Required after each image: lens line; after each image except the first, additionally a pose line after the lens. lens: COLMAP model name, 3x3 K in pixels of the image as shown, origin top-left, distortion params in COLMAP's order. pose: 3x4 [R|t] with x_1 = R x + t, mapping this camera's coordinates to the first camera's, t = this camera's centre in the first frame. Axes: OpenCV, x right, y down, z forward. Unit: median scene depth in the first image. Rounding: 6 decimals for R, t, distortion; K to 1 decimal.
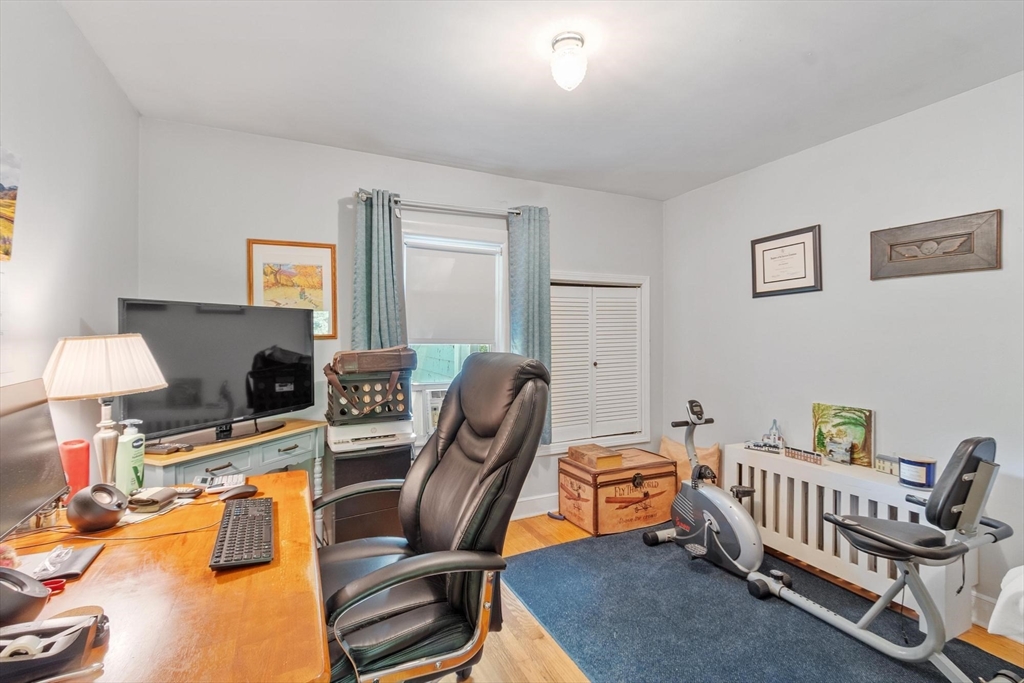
lens RADIAL K [[451.8, 0, 508.1], [0, 451.8, 338.0], [0, 0, 1]] dist [-0.001100, -0.000249]
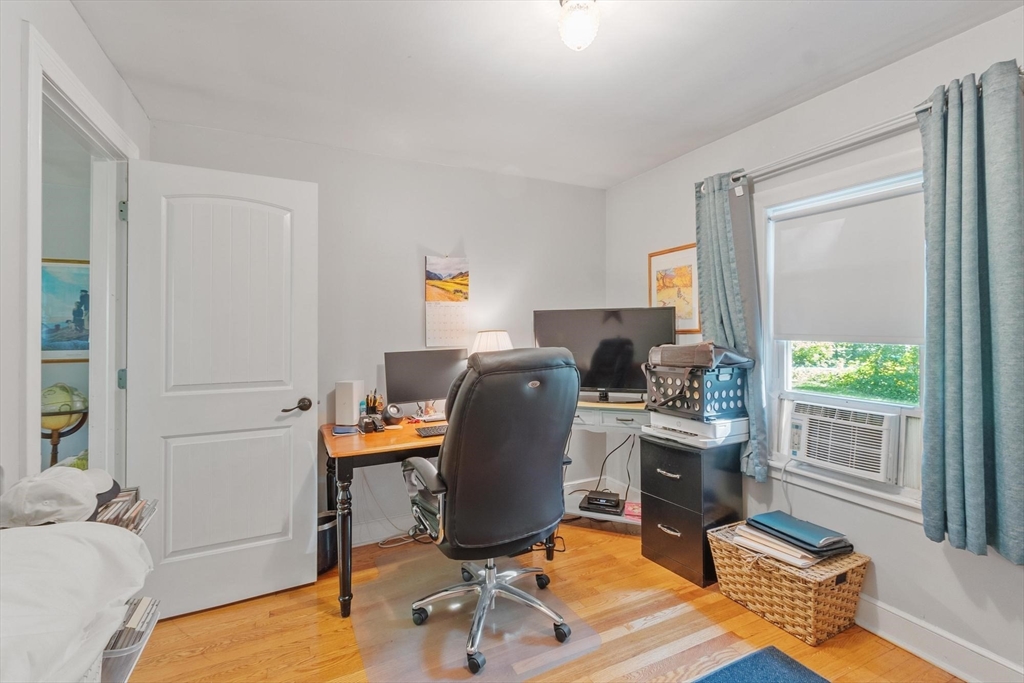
lens RADIAL K [[451.8, 0, 513.1], [0, 451.8, 335.3], [0, 0, 1]] dist [-0.001100, -0.000249]
pose [[0.005469, 0.018906, -0.999806, 0.692789], [-0.000497, 0.999821, 0.018904, -0.013930], [0.999985, 0.000393, 0.005478, 0.603977]]
